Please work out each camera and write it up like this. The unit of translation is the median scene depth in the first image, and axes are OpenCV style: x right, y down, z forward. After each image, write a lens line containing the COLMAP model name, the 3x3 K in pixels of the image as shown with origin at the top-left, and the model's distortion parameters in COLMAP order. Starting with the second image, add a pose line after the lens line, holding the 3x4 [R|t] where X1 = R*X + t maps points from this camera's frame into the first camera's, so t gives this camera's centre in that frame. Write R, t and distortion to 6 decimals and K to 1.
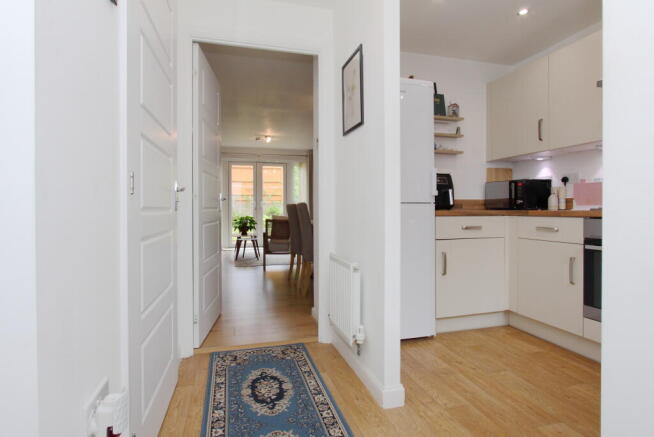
lens RADIAL K [[354.8, 0, 322.9], [0, 354.8, 214.6], [0, 0, 1]] dist [-0.004355, -0.000185]
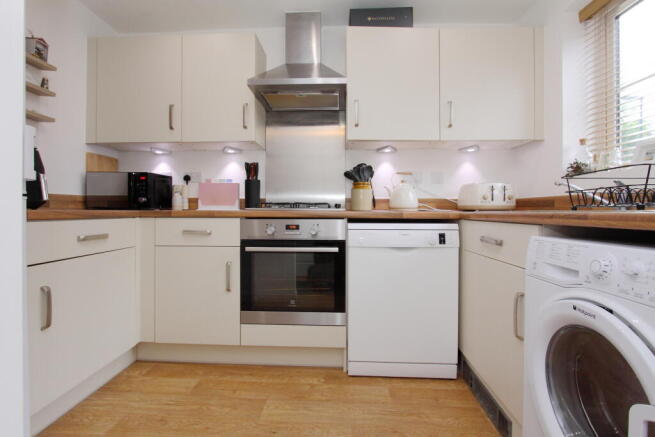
lens RADIAL K [[308.3, 0, 337.9], [0, 308.3, 209.6], [0, 0, 1]] dist [-0.013669, 0.000466]
pose [[0.298257, 0.005125, 0.954472, 0.025178], [0.010315, 0.999910, -0.008593, -0.003565], [-0.954430, 0.012408, 0.298178, 0.389554]]
